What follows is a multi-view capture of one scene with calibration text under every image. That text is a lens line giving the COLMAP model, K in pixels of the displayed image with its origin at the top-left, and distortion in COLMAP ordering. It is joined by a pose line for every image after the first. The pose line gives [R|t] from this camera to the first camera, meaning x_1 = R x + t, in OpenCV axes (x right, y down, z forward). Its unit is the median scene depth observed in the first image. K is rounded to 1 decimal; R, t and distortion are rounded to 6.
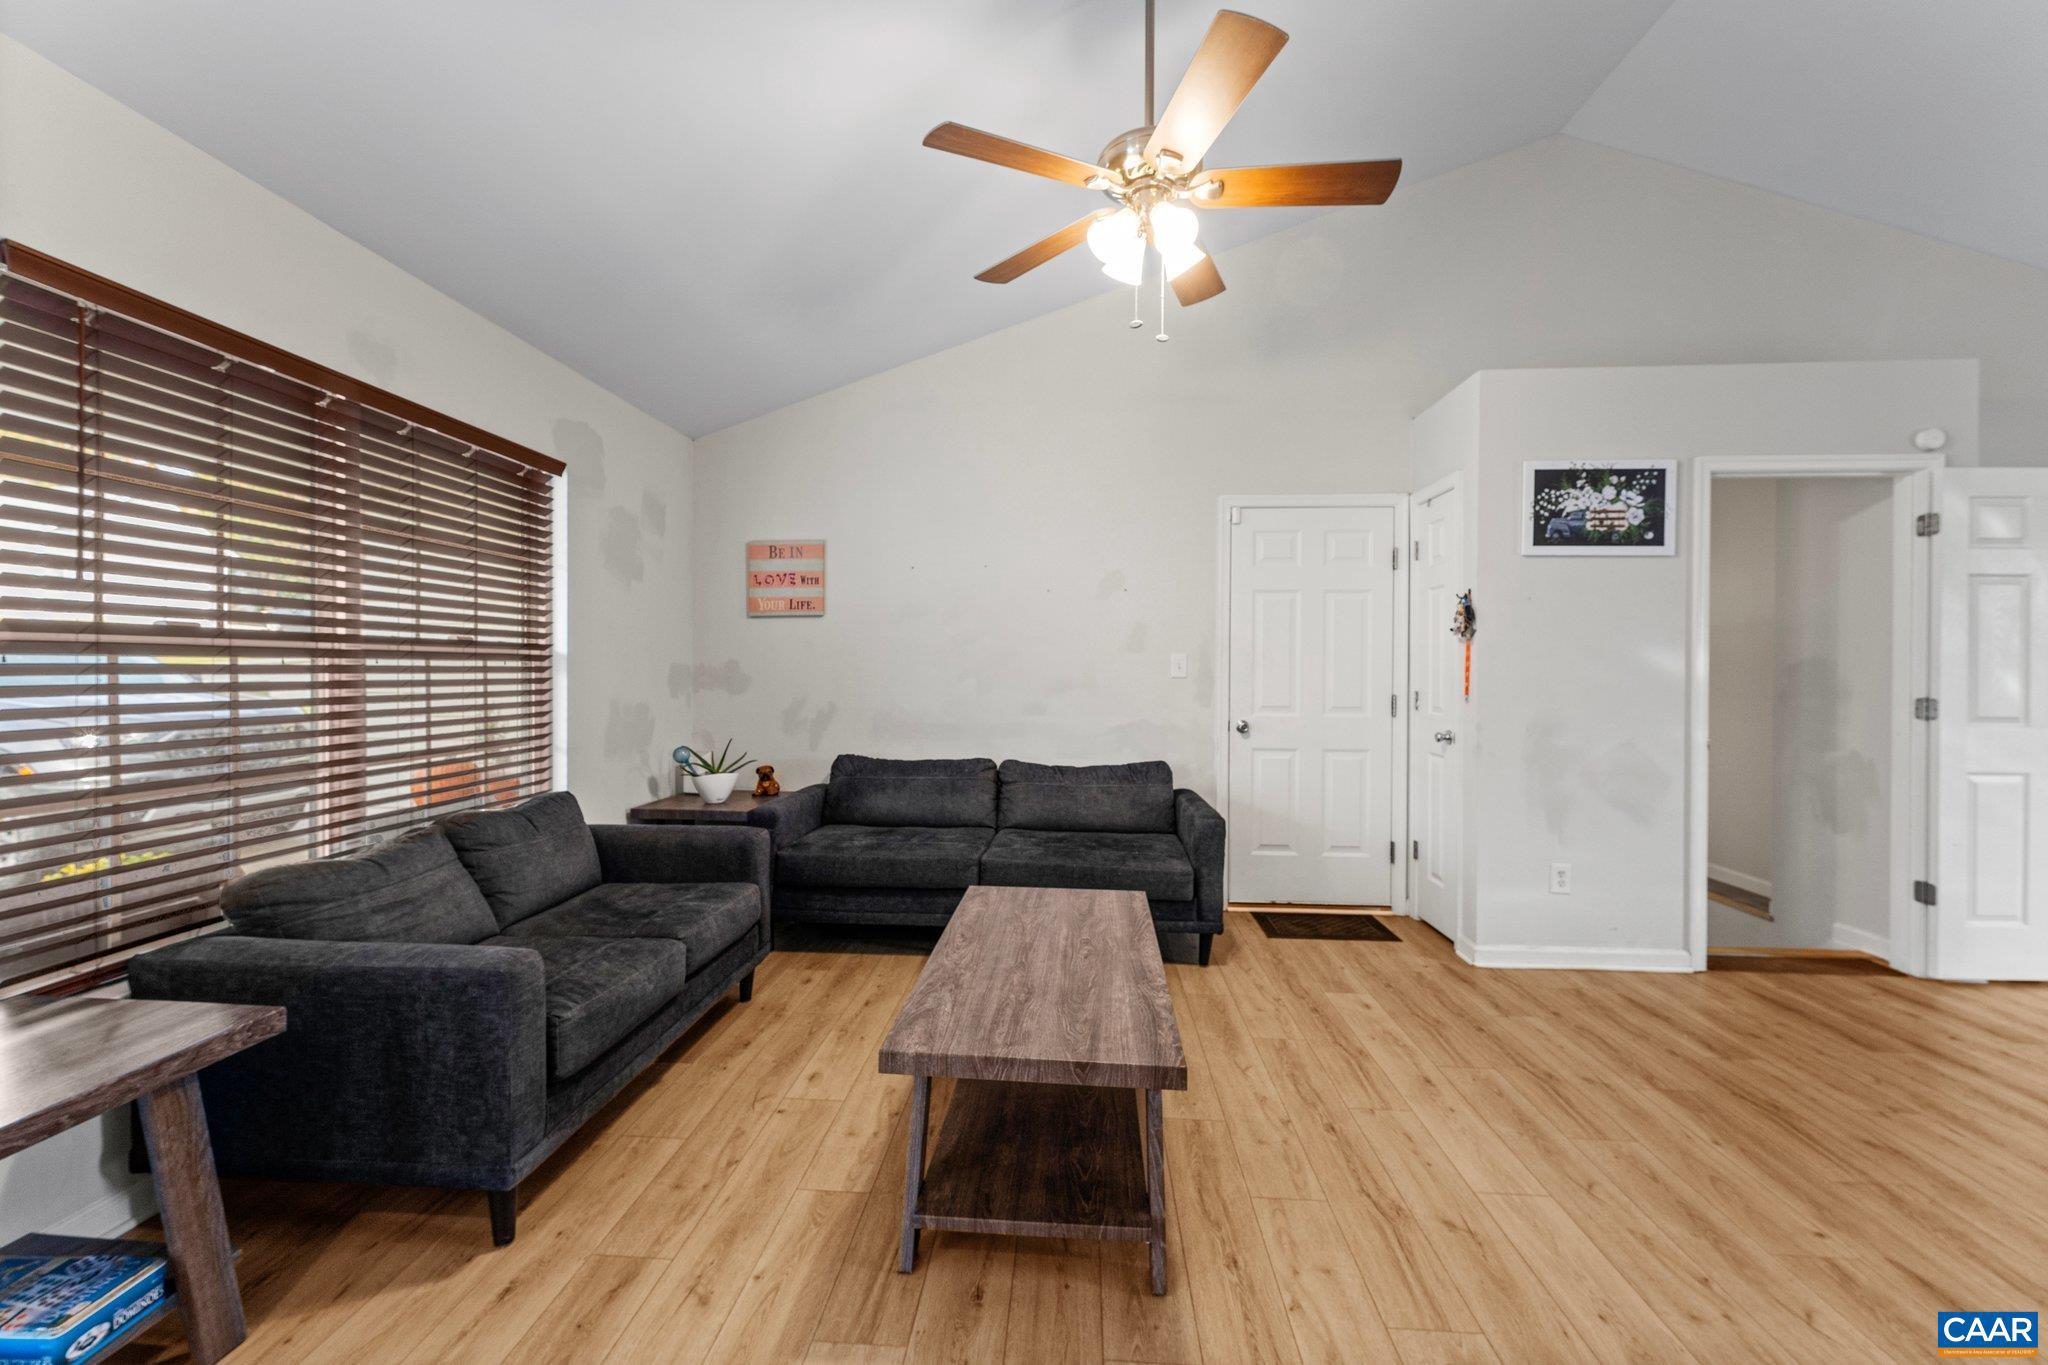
lens RADIAL K [[824.0, 0, 1025.0], [0, 824.0, 669.9], [0, 0, 1]] dist [-0.000251, -0.000007]
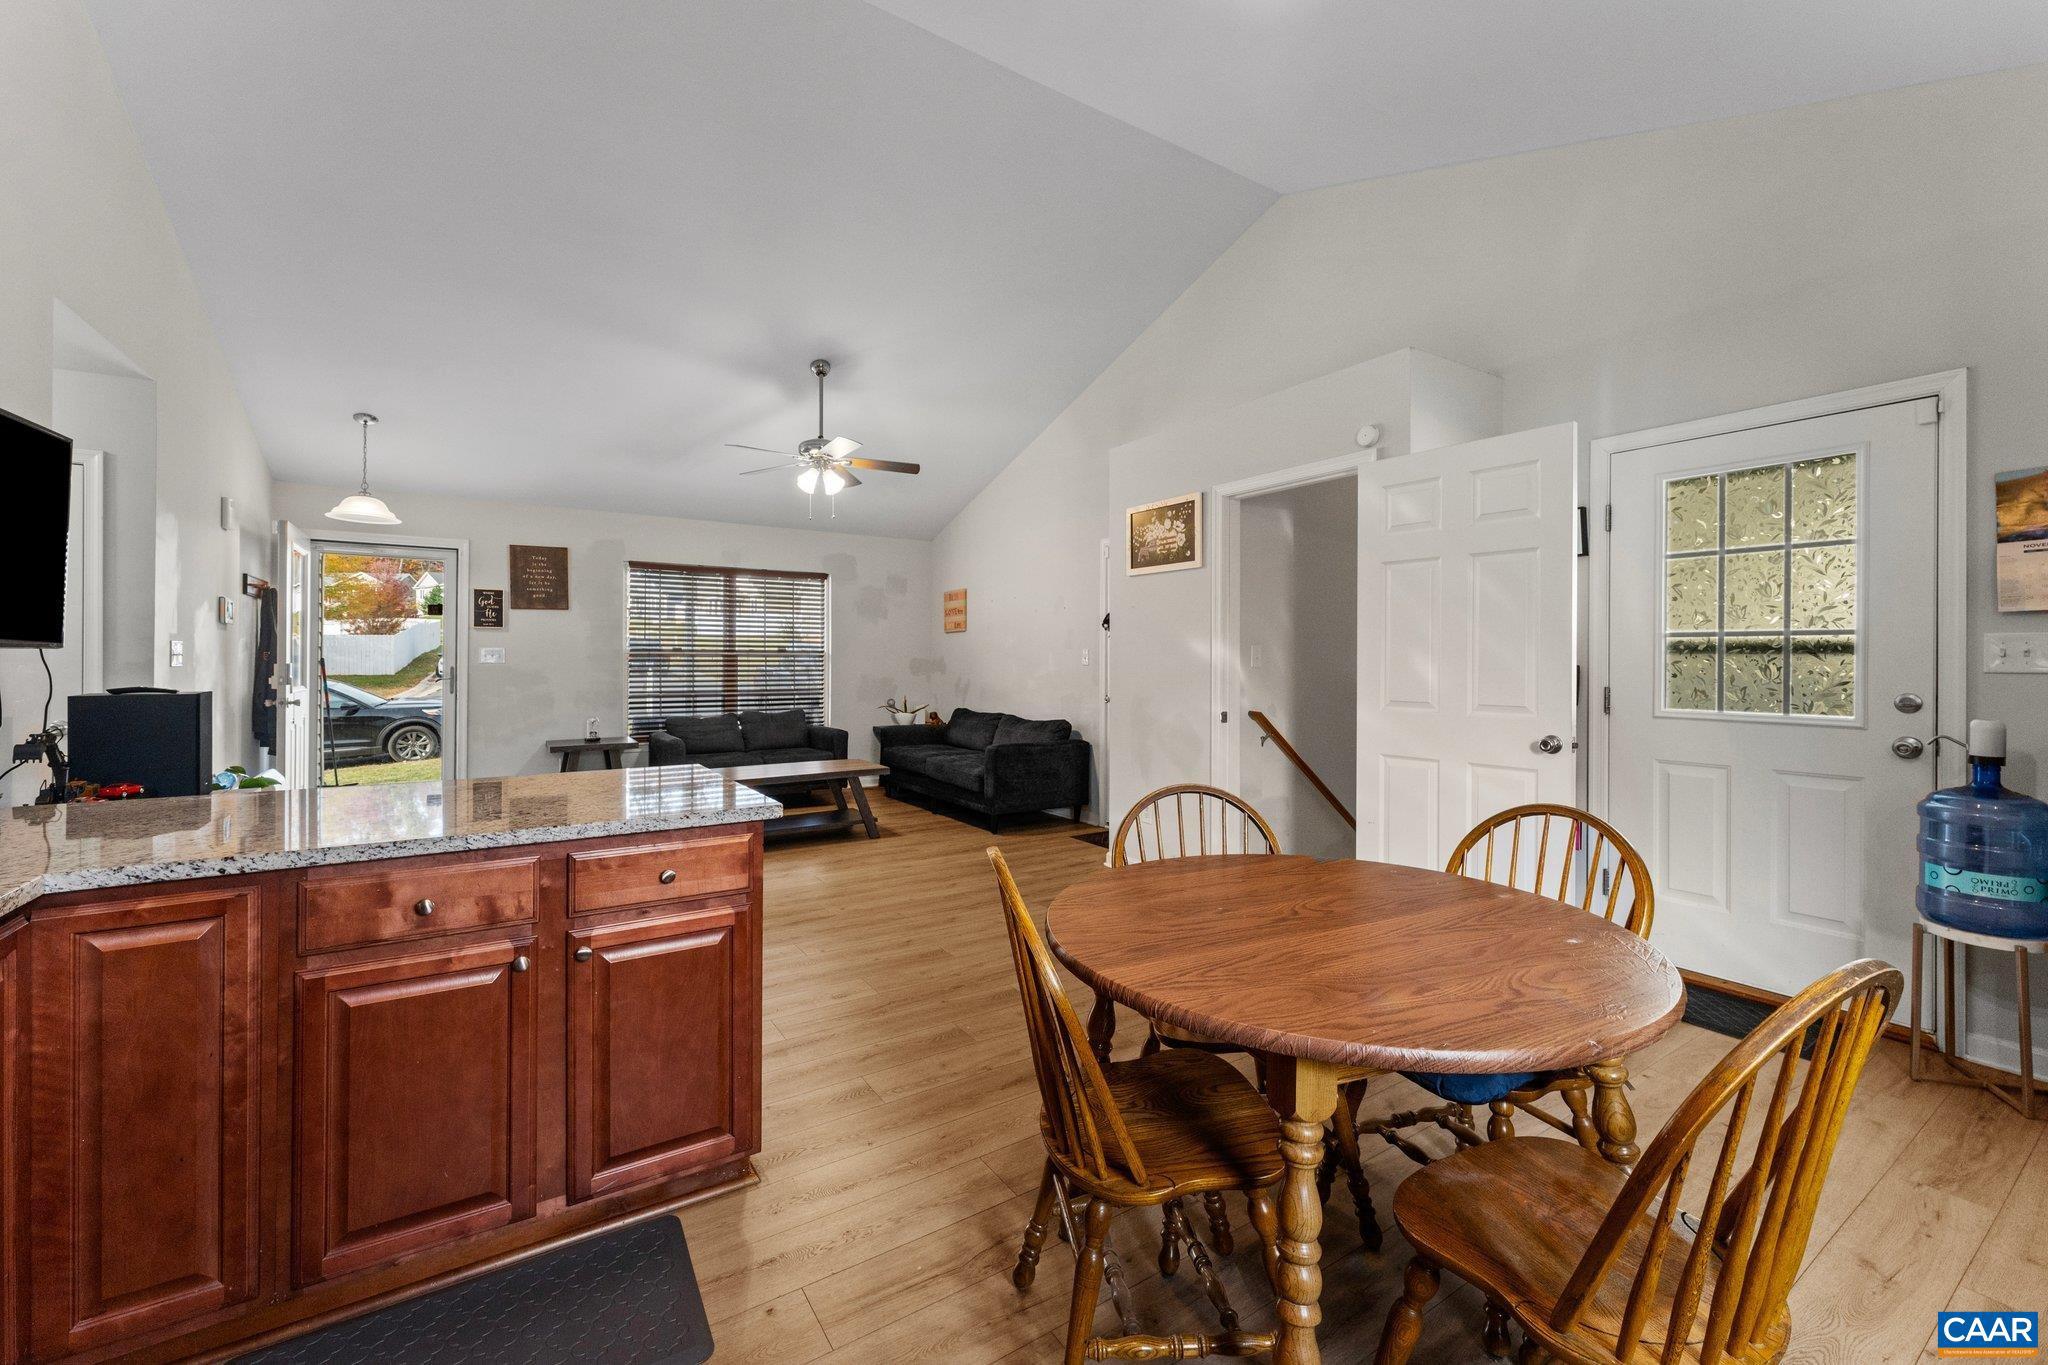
lens RADIAL K [[828.7, 0, 1025.0], [0, 828.7, 656.3], [0, 0, 1]] dist [-0.001128, -0.000263]
pose [[0.604561, -0.009277, -0.796505, 1.603781], [0.000970, 0.999940, -0.010910, 0.011653], [0.796558, 0.005823, 0.604534, 0.014175]]
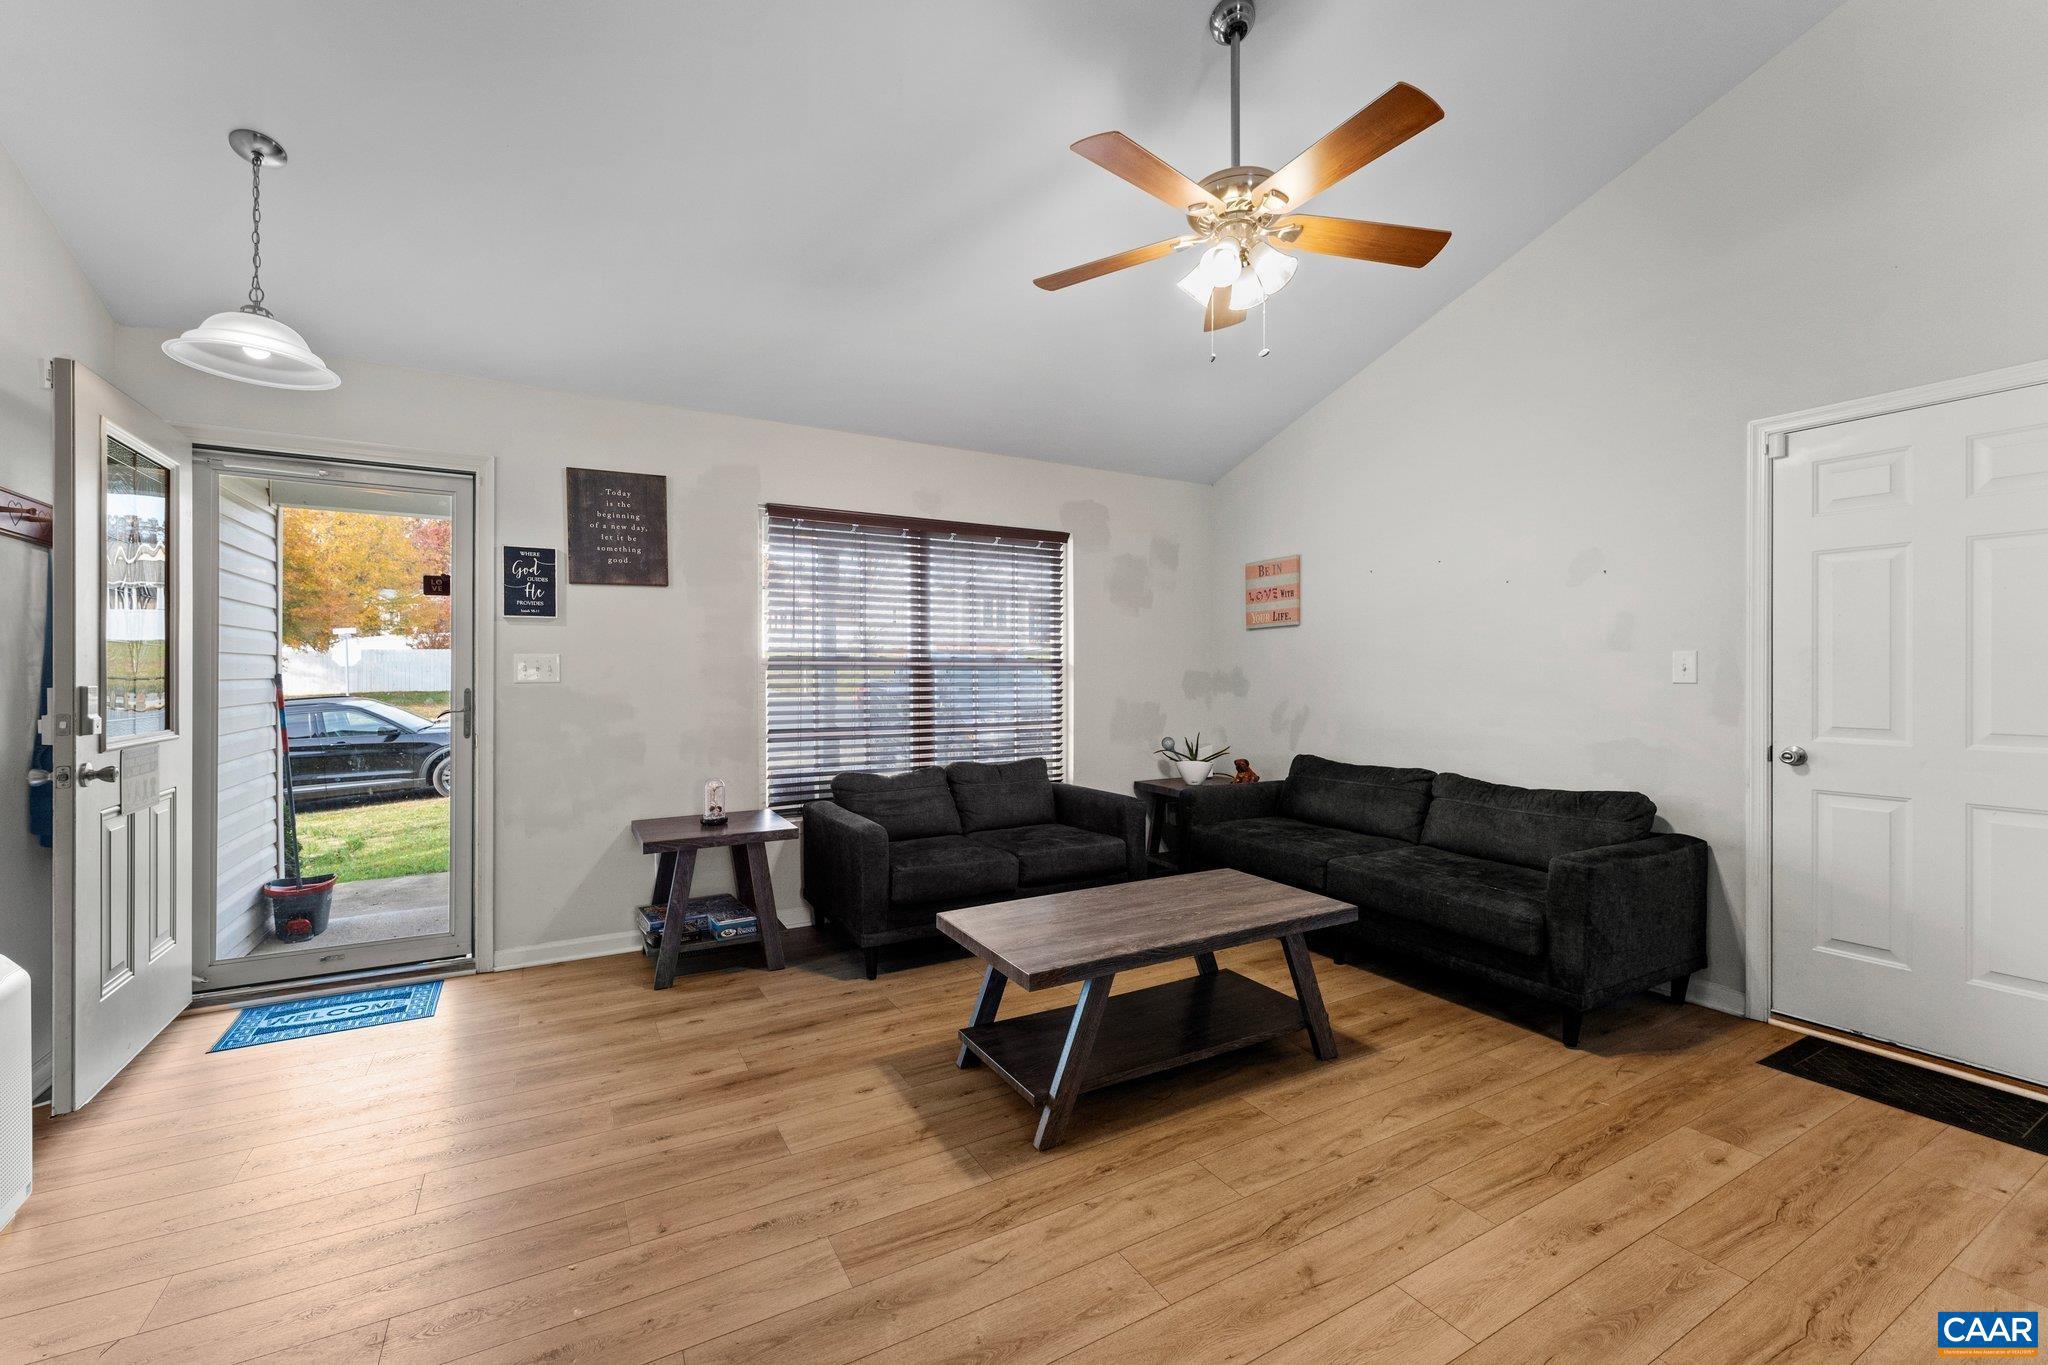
lens RADIAL K [[849.0, 0, 1021.2], [0, 849.0, 672.5], [0, 0, 1]] dist [-0.000213, 0.000205]
pose [[0.548336, -0.008363, -0.836217, 0.606064], [0.004090, 0.999965, -0.007319, 0.003391], [0.836248, 0.000594, 0.548351, 0.110164]]
